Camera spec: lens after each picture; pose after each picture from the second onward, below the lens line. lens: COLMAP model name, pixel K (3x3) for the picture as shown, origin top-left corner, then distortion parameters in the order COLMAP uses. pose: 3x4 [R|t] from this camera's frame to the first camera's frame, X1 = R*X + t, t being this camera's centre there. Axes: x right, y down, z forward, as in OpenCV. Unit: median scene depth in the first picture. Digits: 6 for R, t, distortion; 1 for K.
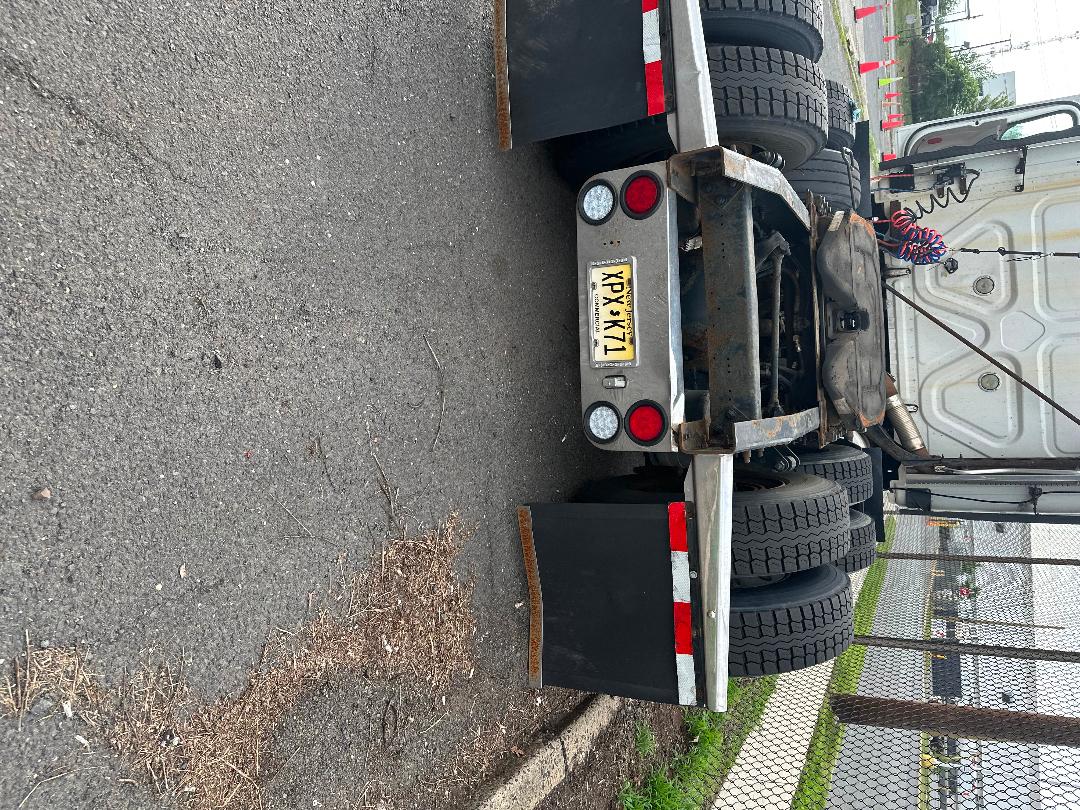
lens RADIAL K [[757.6, 0, 540.4], [0, 757.6, 400.1], [0, 0, 1]] dist [0.039570, -0.049166]
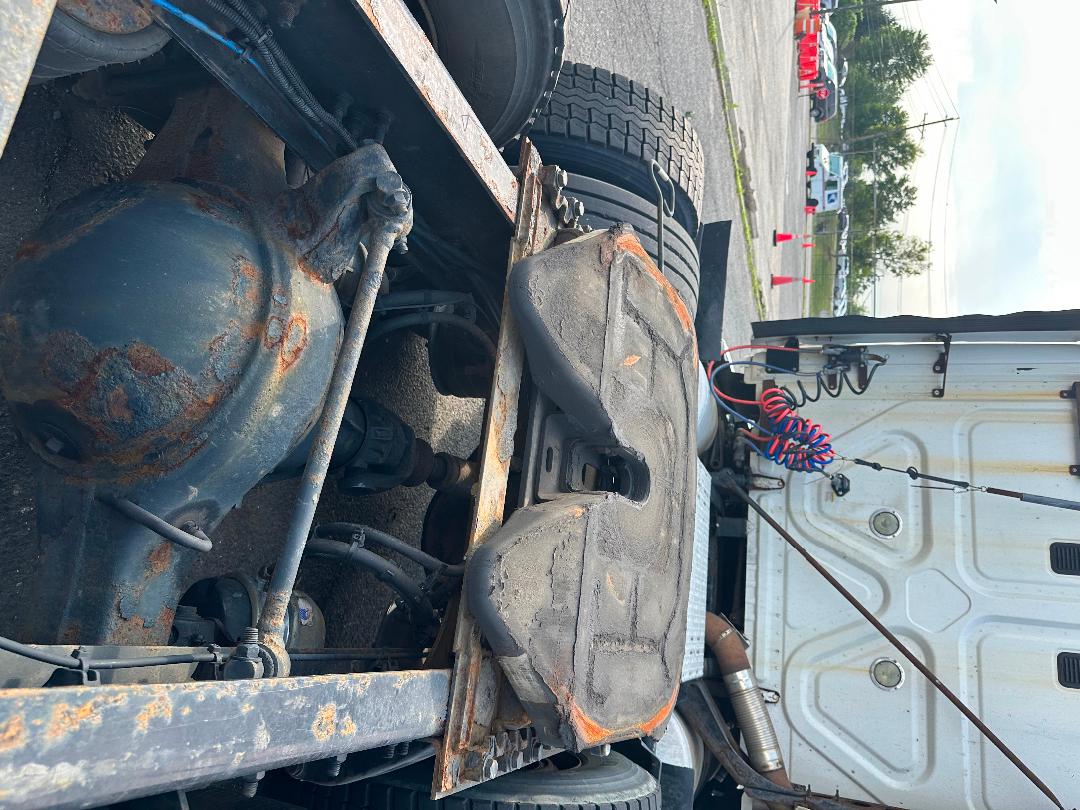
lens RADIAL K [[766.7, 0, 540.4], [0, 766.7, 406.3], [0, 0, 1]] dist [0.009414, -0.000455]
pose [[0.976777, 0.196950, 0.084361, 0.211962], [-0.166763, 0.946055, -0.277795, -0.008697], [-0.134522, 0.257276, 0.956929, 0.374824]]
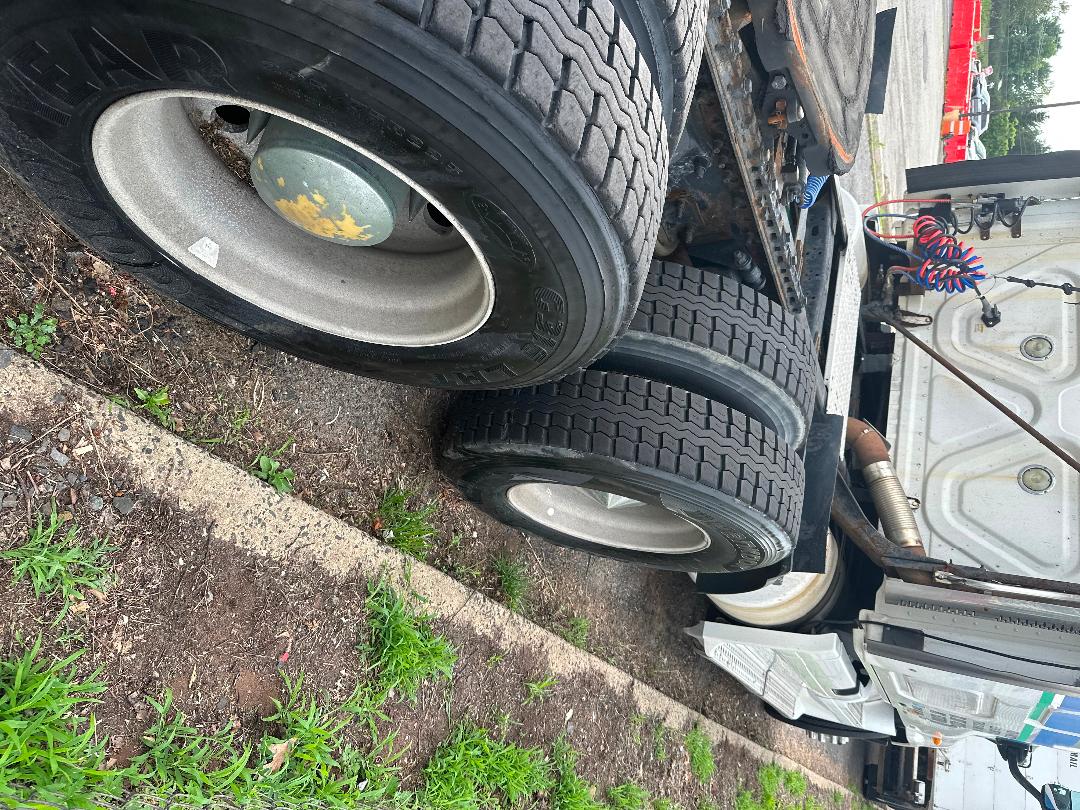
lens RADIAL K [[746.4, 0, 540.6], [0, 746.4, 410.4], [0, 0, 1]] dist [0.052956, -0.059170]
pose [[0.952413, 0.289097, -0.096607, 0.242875], [-0.304067, 0.878978, -0.367343, 0.292920], [-0.021282, 0.379238, 0.925055, 0.411186]]
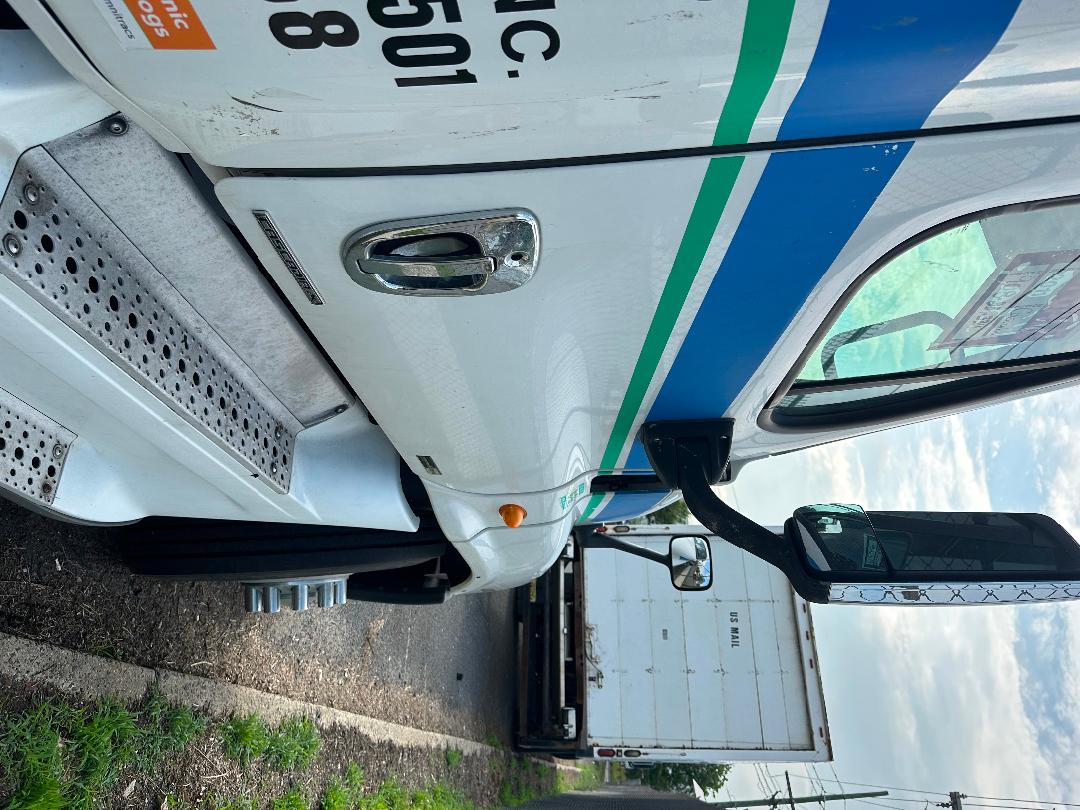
lens RADIAL K [[746.4, 0, 540.6], [0, 746.4, 410.4], [0, 0, 1]] dist [0.052956, -0.059170]
pose [[0.927051, 0.223071, 0.301356, 0.678182], [-0.066951, 0.889327, -0.452345, 0.268385], [-0.368909, 0.399171, 0.839386, 1.180402]]
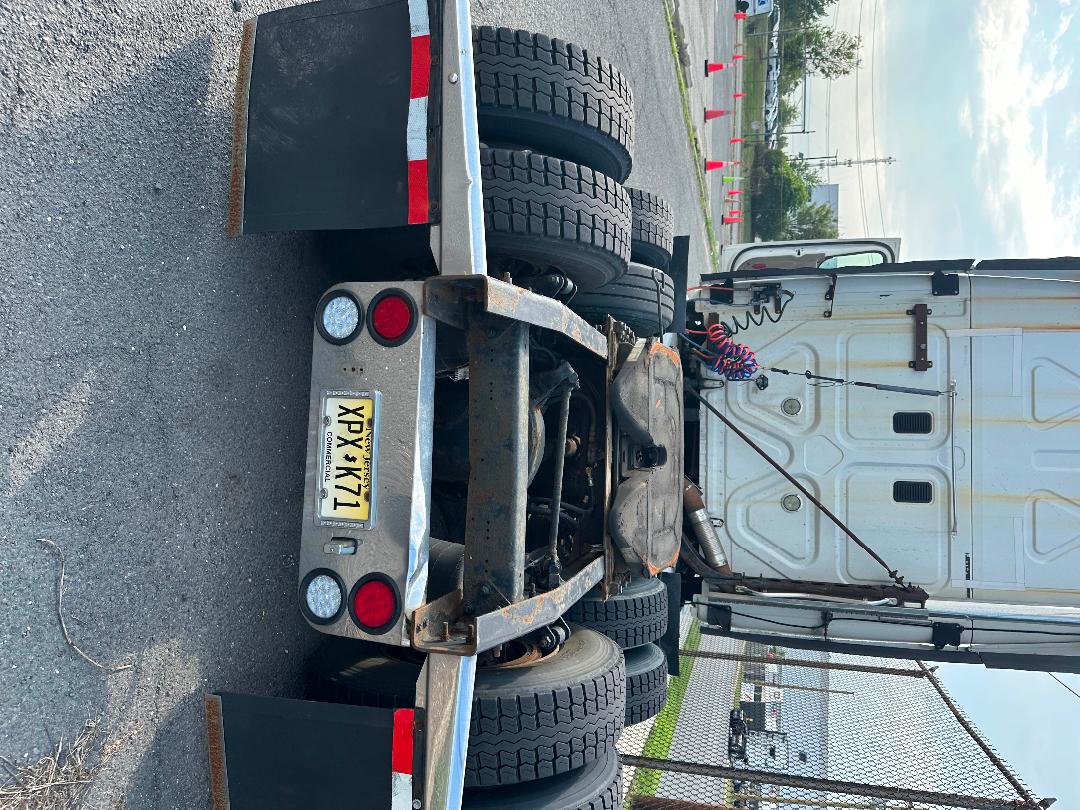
lens RADIAL K [[746.4, 0, 540.6], [0, 746.4, 410.4], [0, 0, 1]] dist [0.052956, -0.059170]
pose [[0.978451, 0.080301, 0.190227, 0.071124], [-0.071113, 0.995970, -0.054652, -0.068971], [-0.193849, 0.039946, 0.980218, 0.094558]]
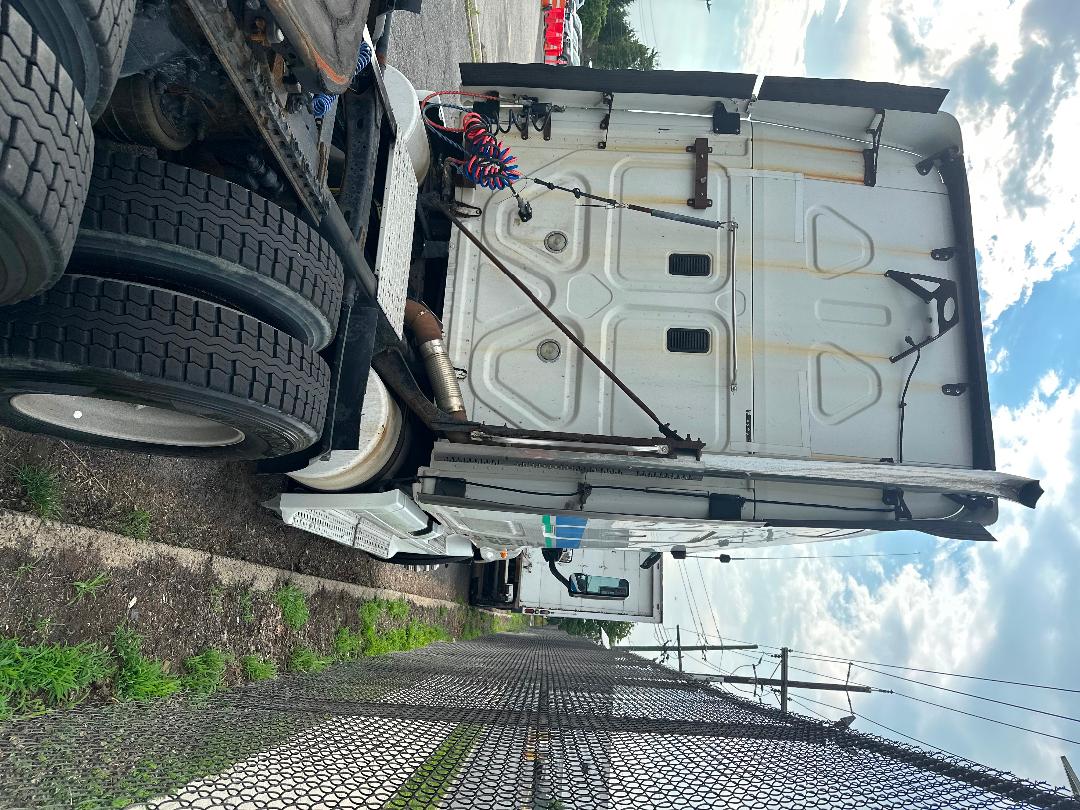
lens RADIAL K [[738.1, 0, 532.0], [0, 738.1, 408.5], [0, 0, 1]] dist [0.122366, -0.207453]
pose [[0.892113, 0.229139, 0.389398, 0.290371], [-0.115740, 0.948998, -0.293271, 0.271451], [-0.436737, 0.216562, 0.873133, 0.351406]]
